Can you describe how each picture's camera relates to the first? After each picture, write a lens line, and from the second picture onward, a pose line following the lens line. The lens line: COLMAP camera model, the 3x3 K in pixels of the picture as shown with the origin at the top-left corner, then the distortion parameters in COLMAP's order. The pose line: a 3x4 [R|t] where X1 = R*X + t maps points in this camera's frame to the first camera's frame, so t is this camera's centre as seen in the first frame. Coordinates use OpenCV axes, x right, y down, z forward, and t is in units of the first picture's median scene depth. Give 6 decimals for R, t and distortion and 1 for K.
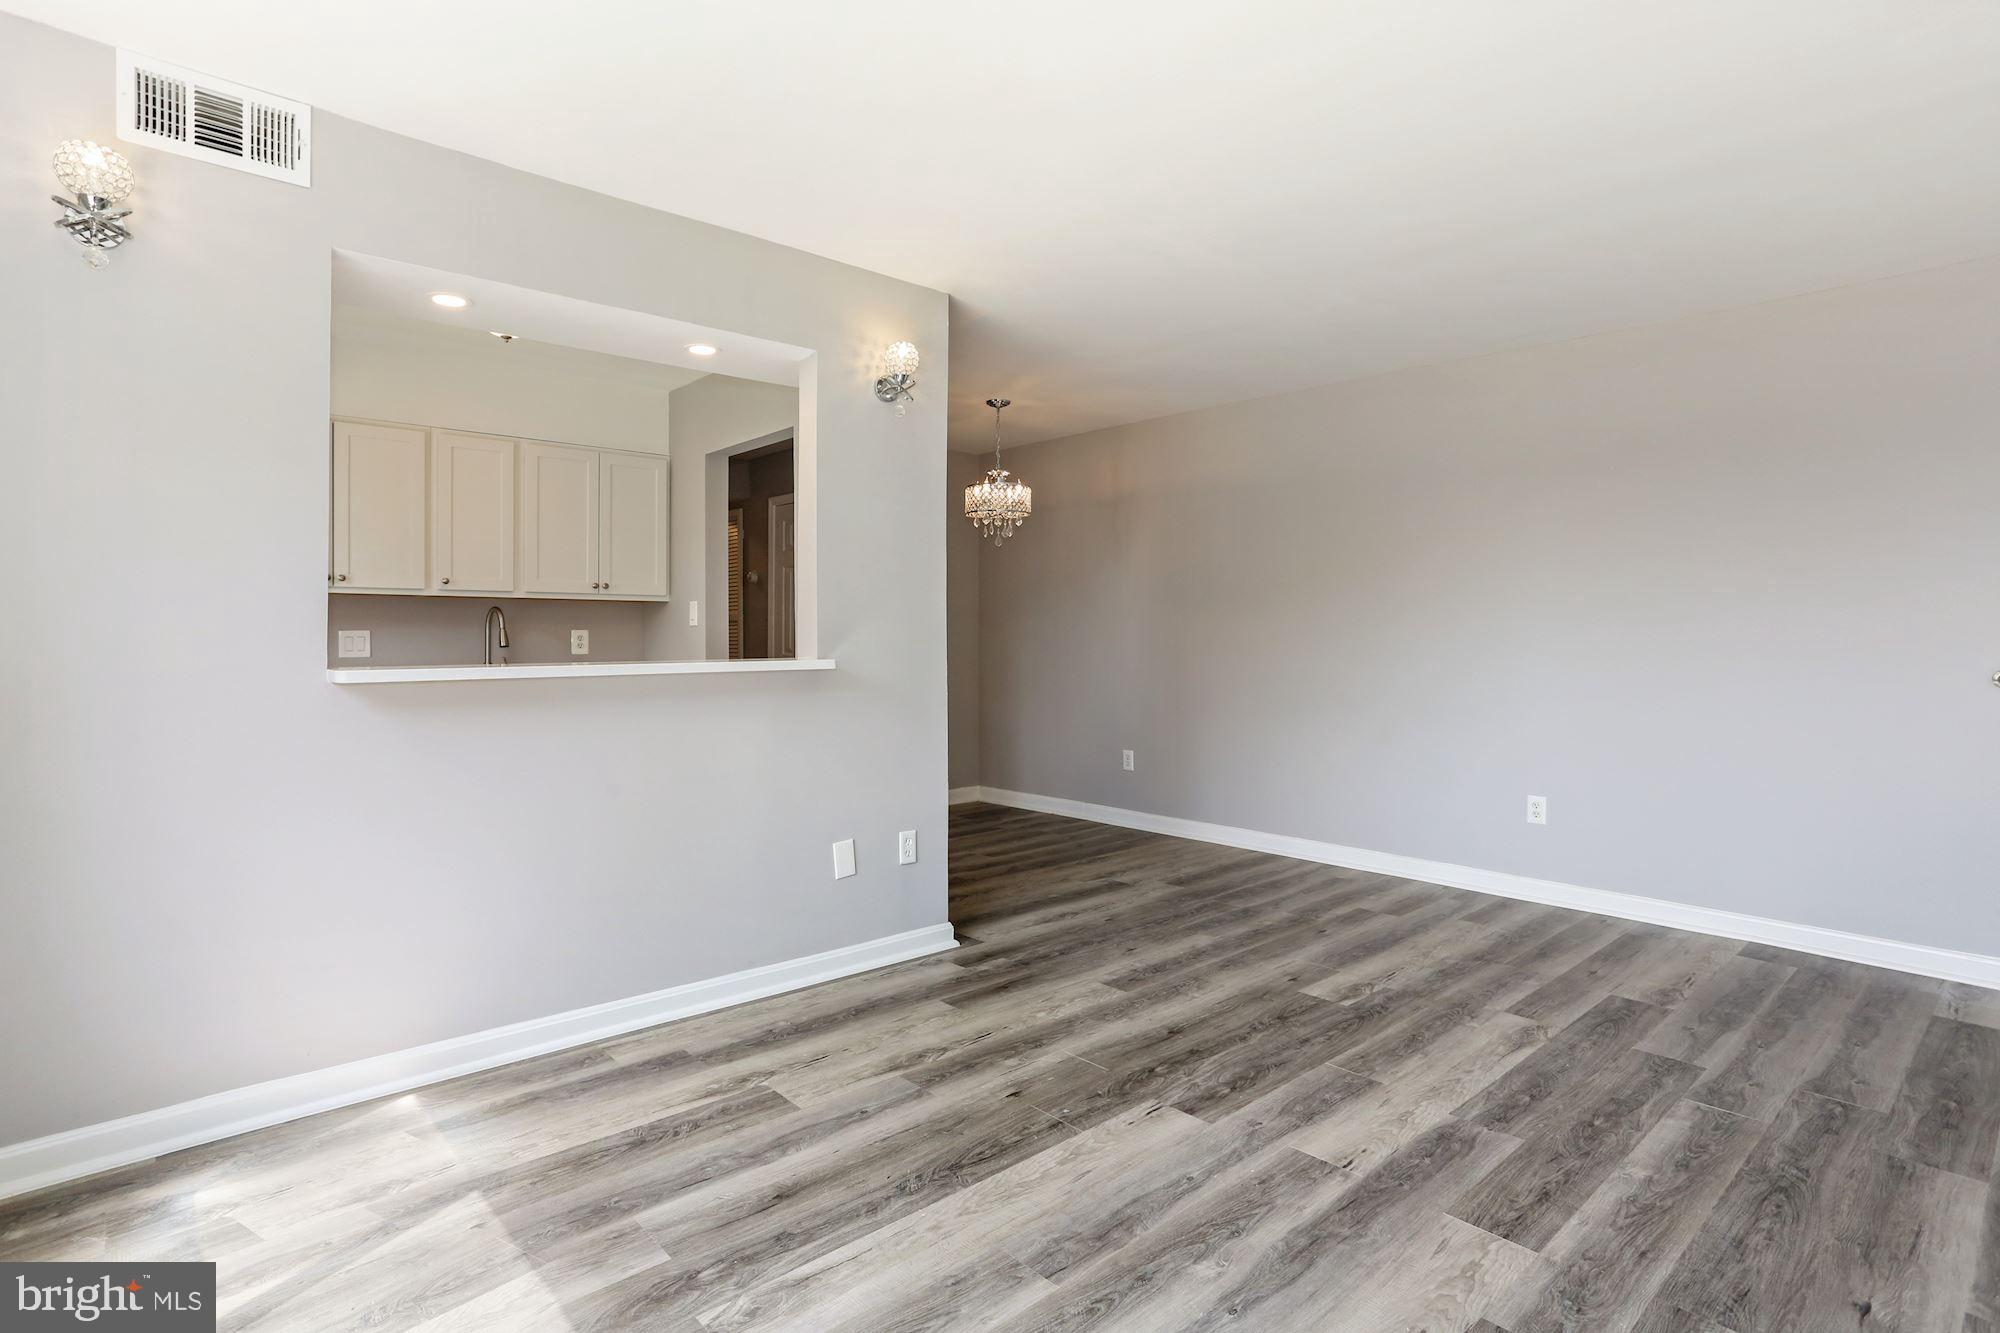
lens RADIAL K [[1005.1, 0, 985.4], [0, 1005.1, 640.3], [0, 0, 1]] dist [-0.050415, 0.031404]
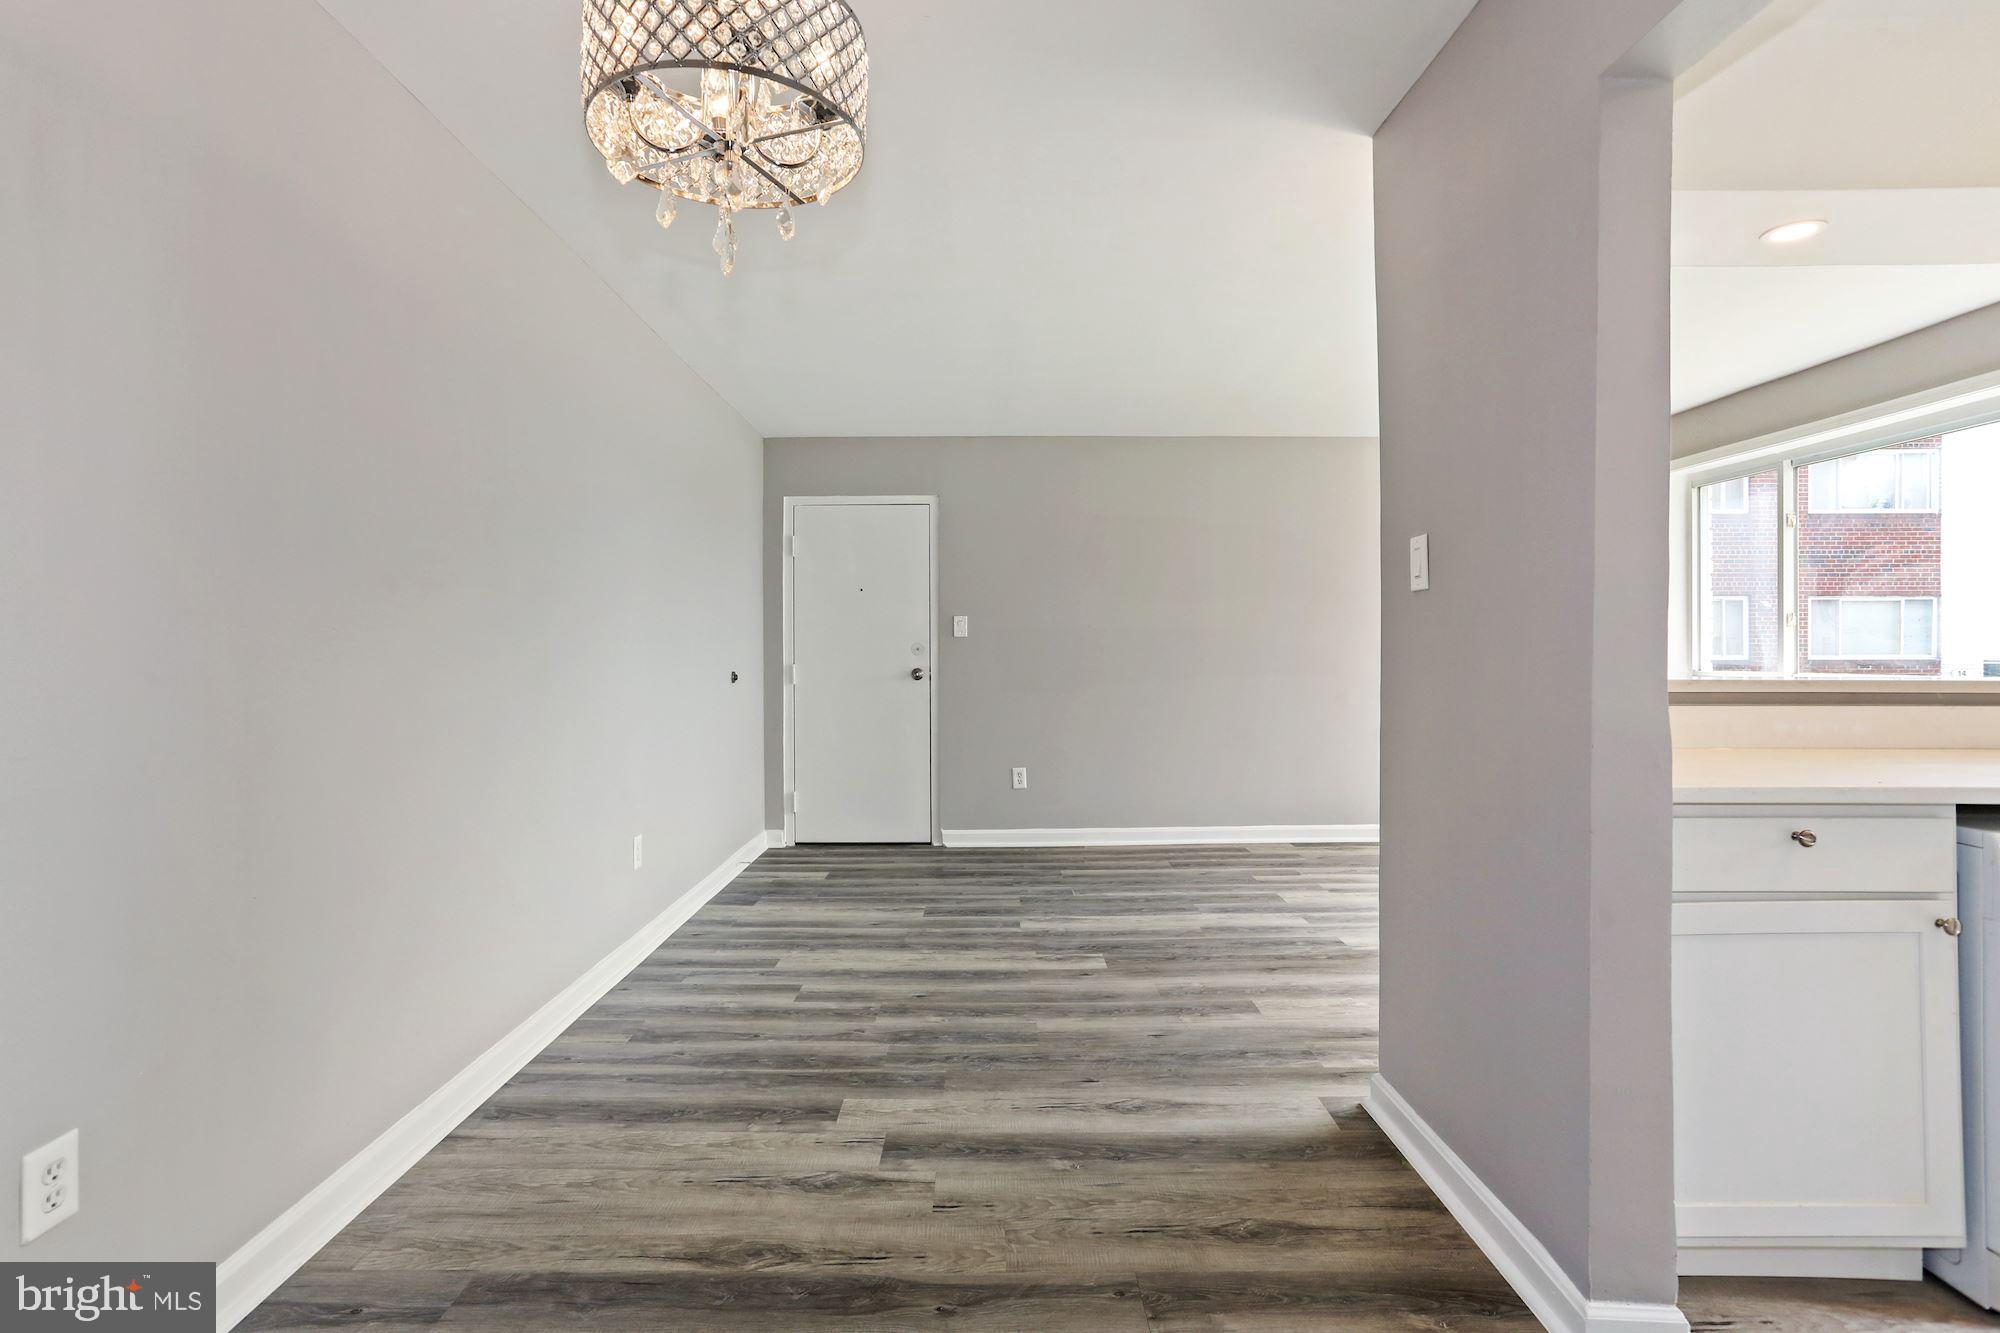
lens RADIAL K [[984.3, 0, 987.6], [0, 984.3, 651.7], [0, 0, 1]] dist [-0.055079, 0.039789]
pose [[-0.746902, 0.000458, 0.664934, -0.359883], [0.004295, 0.999982, 0.004136, -0.008422], [-0.664921, 0.005946, -0.746890, 2.176004]]
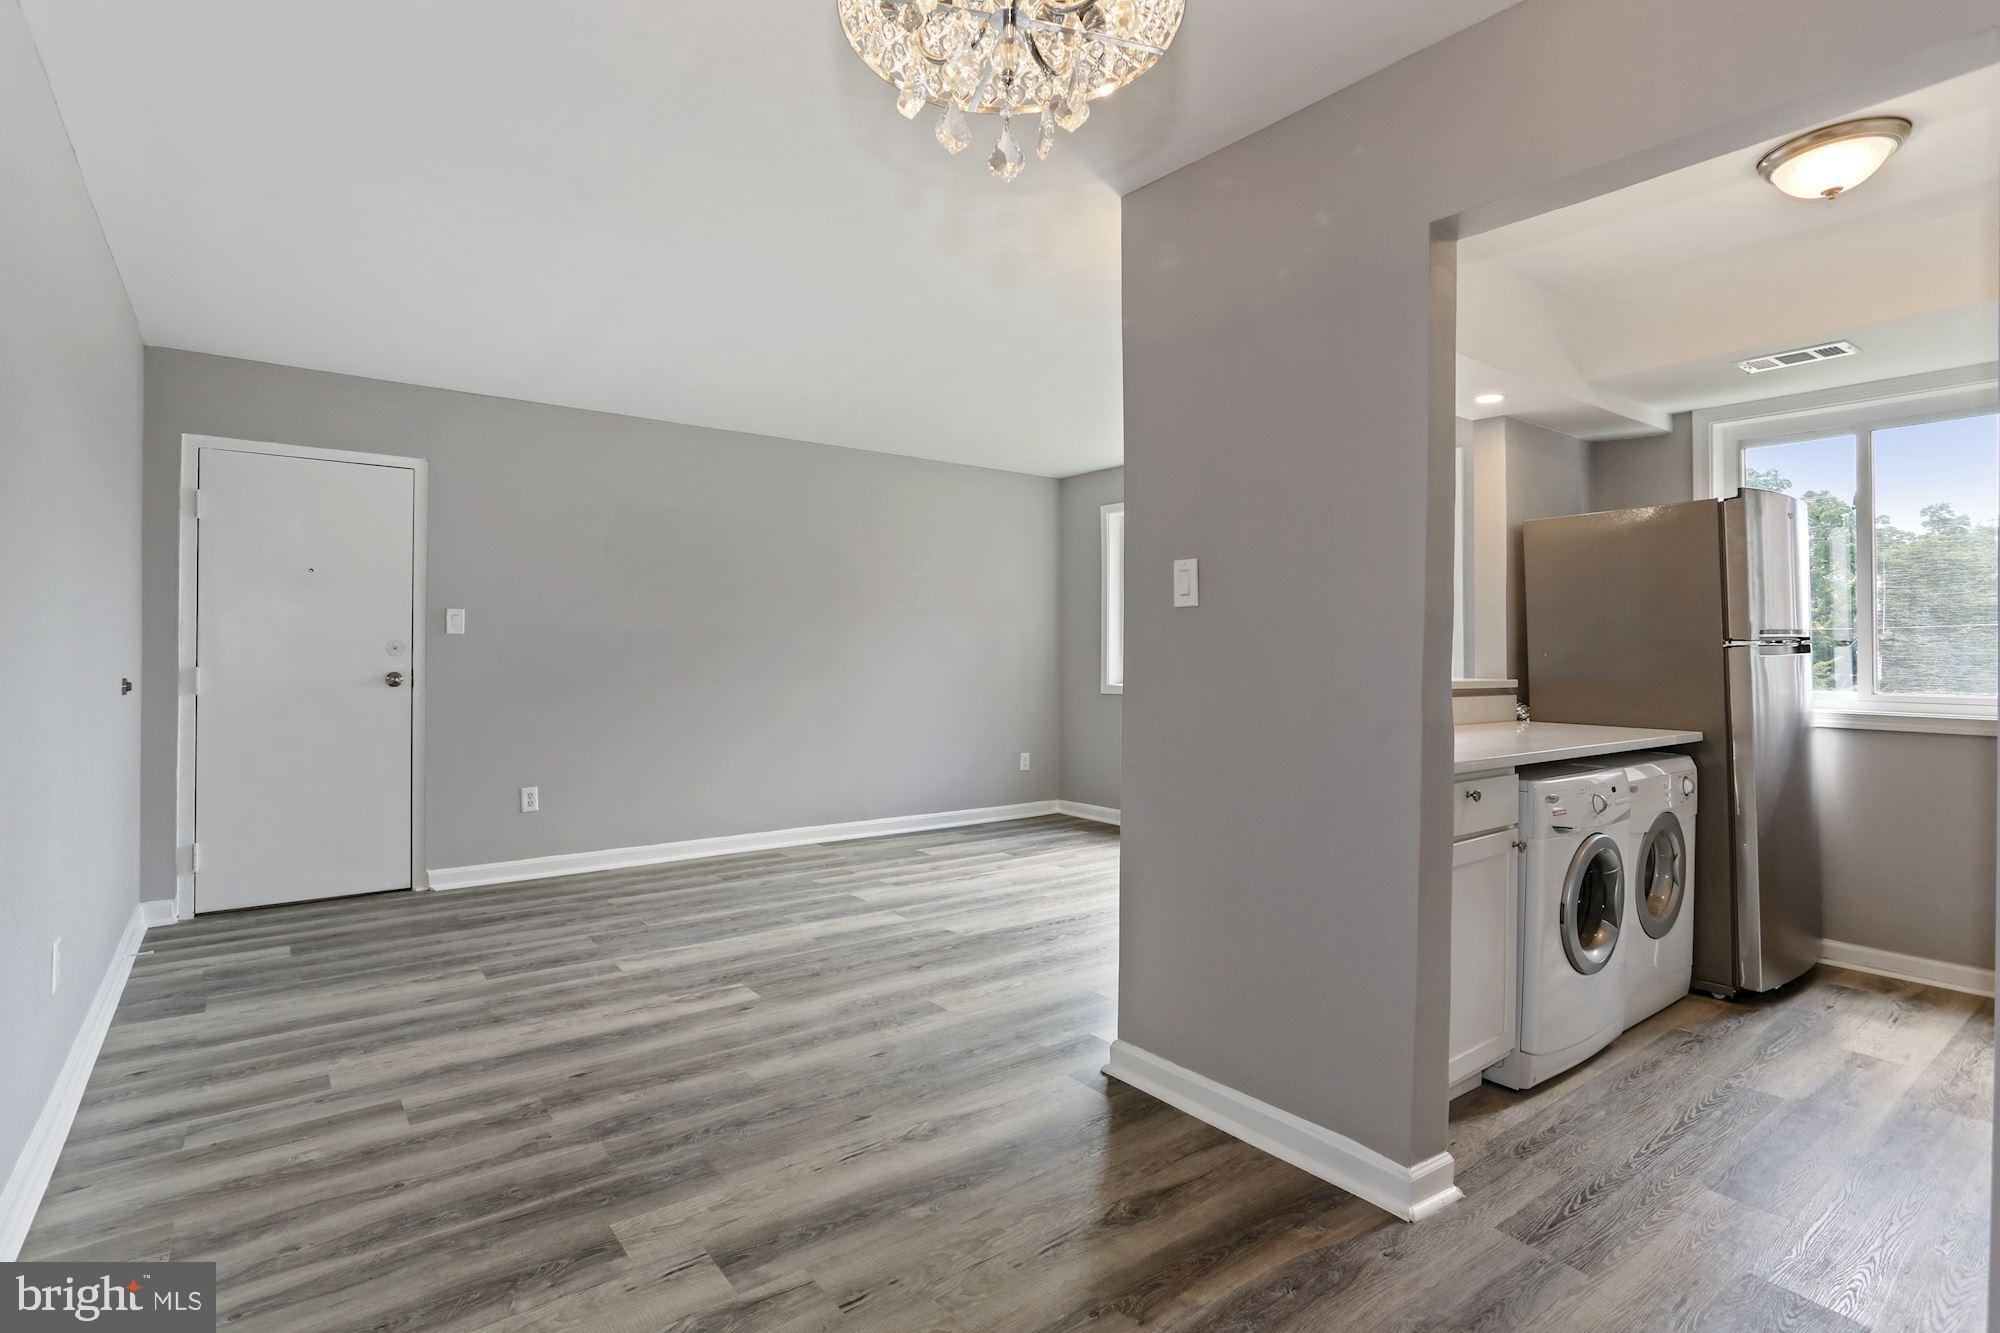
lens RADIAL K [[984.3, 0, 987.6], [0, 984.3, 651.7], [0, 0, 1]] dist [-0.055079, 0.039789]
pose [[-0.996779, -0.008026, 0.079798, 0.004162], [-0.007832, 0.999966, 0.002737, -0.010356], [-0.079817, 0.002103, -0.996807, 2.266152]]
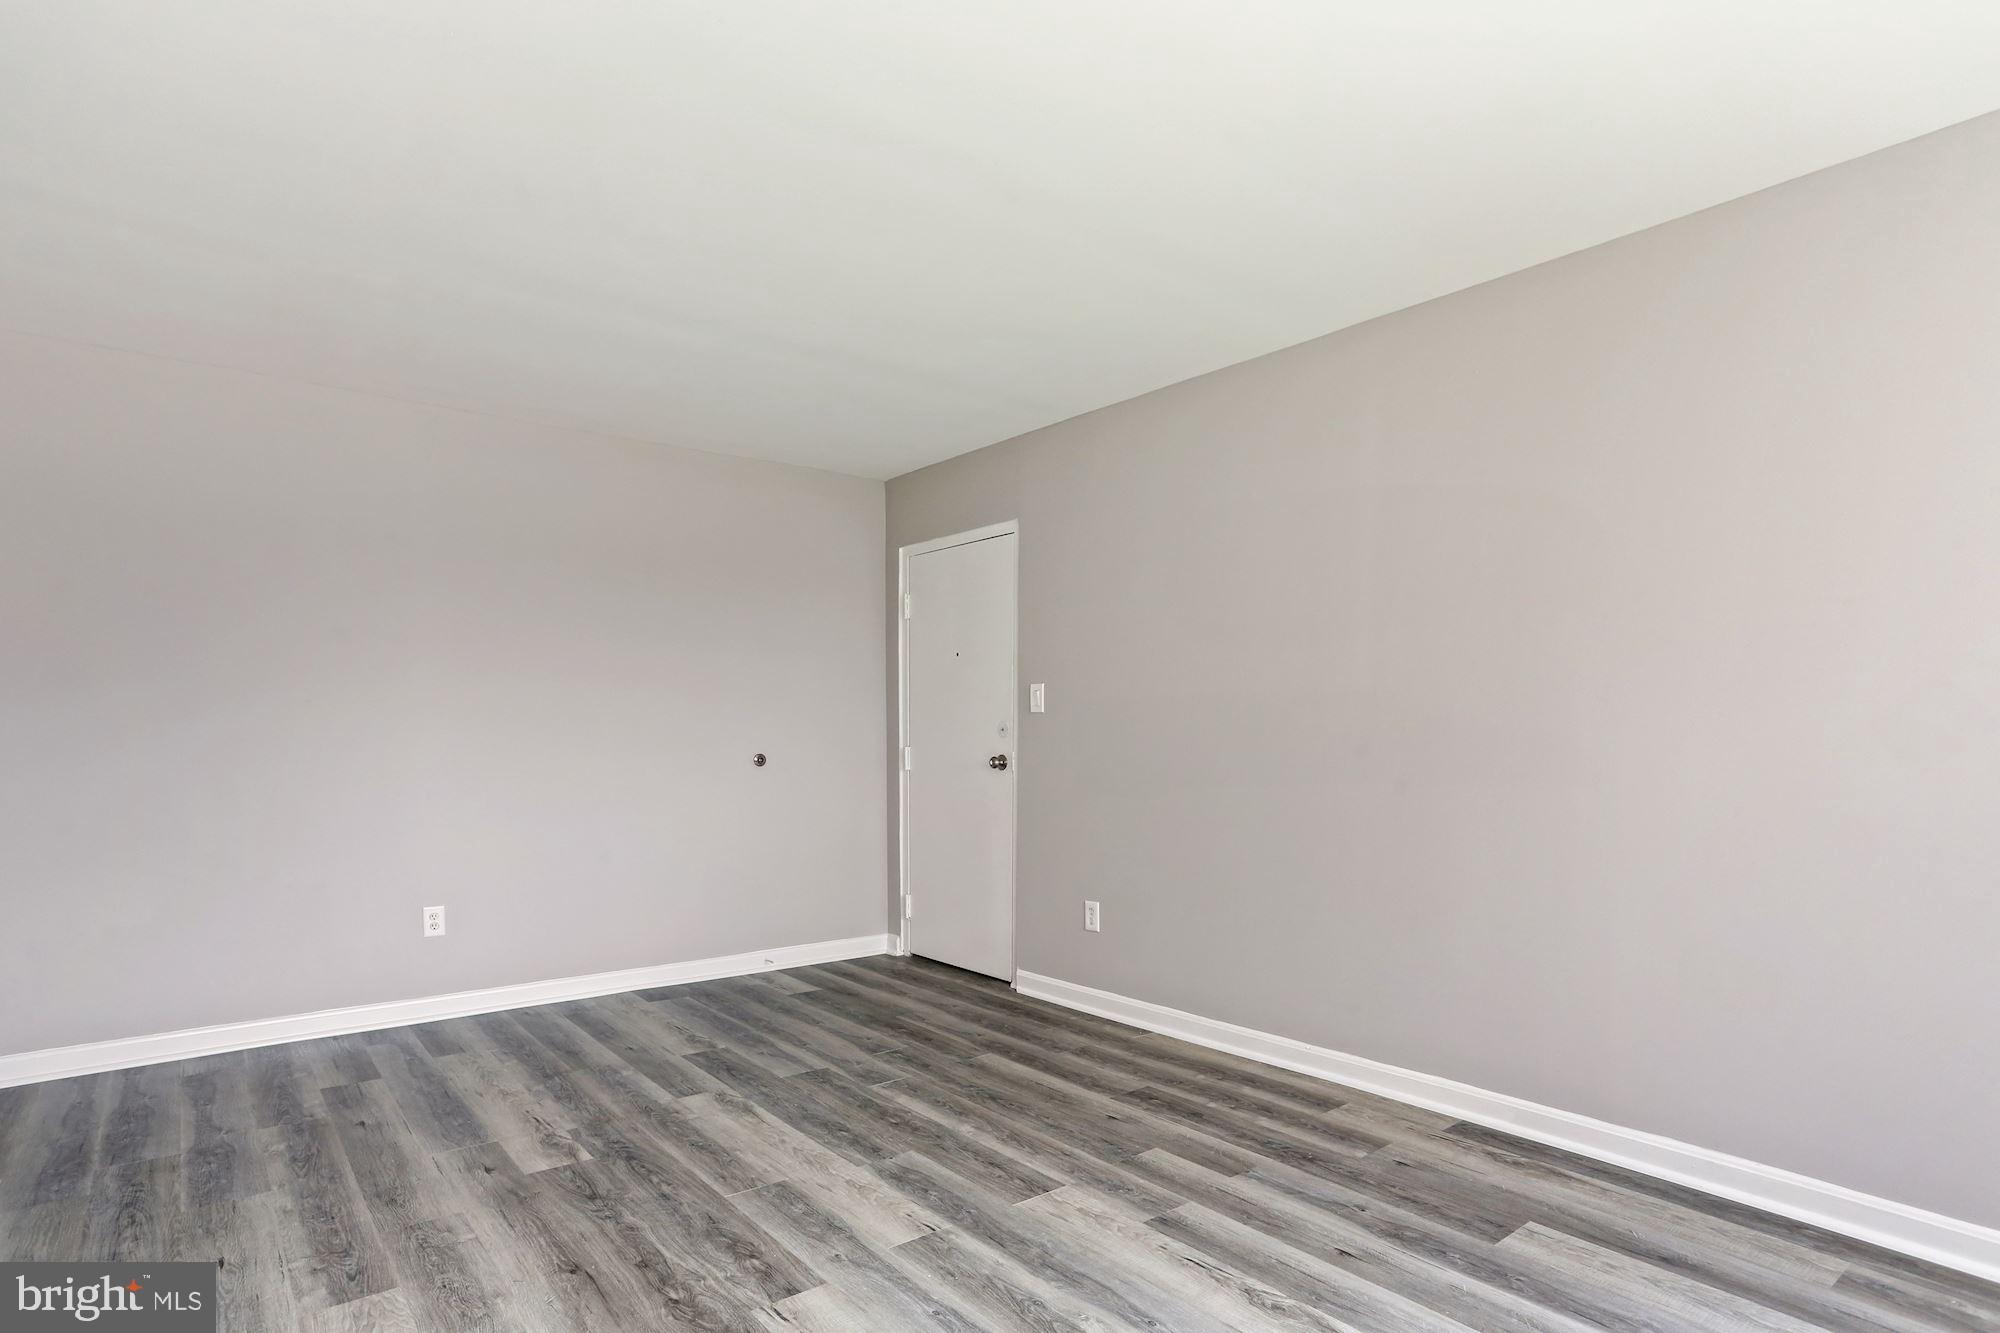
lens RADIAL K [[1032.1, 0, 998.6], [0, 1032.1, 815.0], [0, 0, 1]] dist [-0.061786, 0.046467]
pose [[0.047155, -0.079529, 0.995717, -0.523012], [0.002478, 0.996832, 0.079501, 0.000719], [-0.998885, -0.001282, 0.047202, 0.664188]]
